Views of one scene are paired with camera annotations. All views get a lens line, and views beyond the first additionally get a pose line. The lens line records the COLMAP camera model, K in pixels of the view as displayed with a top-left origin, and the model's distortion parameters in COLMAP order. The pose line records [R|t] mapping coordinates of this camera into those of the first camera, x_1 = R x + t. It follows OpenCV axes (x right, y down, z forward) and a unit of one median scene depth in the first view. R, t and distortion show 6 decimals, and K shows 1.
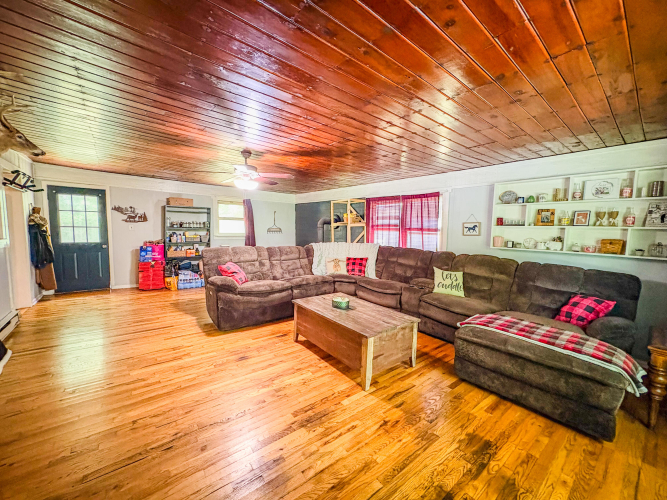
lens RADIAL K [[266.1, 0, 334.8], [0, 266.1, 248.5], [0, 0, 1]] dist [0.000573, 0.000550]
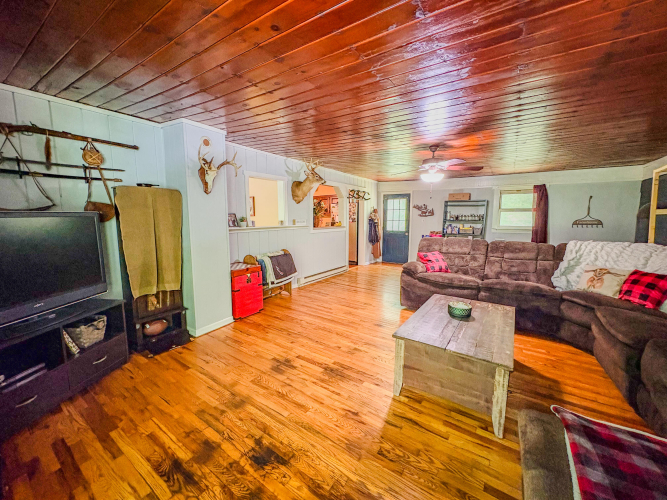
lens RADIAL K [[266.1, 0, 336.2], [0, 266.1, 252.7], [0, 0, 1]] dist [0.000573, 0.000550]
pose [[0.295450, 0.105459, -0.949520, 0.466647], [-0.070835, 0.993571, 0.088311, -0.009713], [0.952729, 0.041168, 0.301020, 0.272580]]
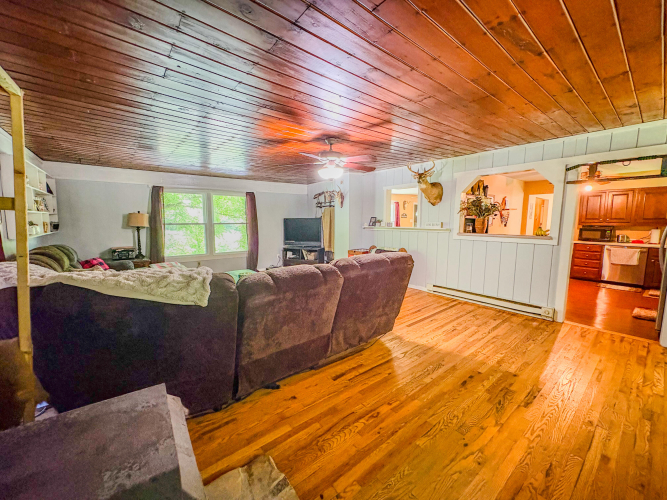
lens RADIAL K [[266.1, 0, 335.7], [0, 266.1, 247.8], [0, 0, 1]] dist [0.000573, 0.000550]
pose [[-0.999541, -0.029532, -0.006789, -0.283923], [-0.030277, 0.982522, 0.183667, -0.129213], [0.001246, 0.183788, -0.982965, 1.566260]]
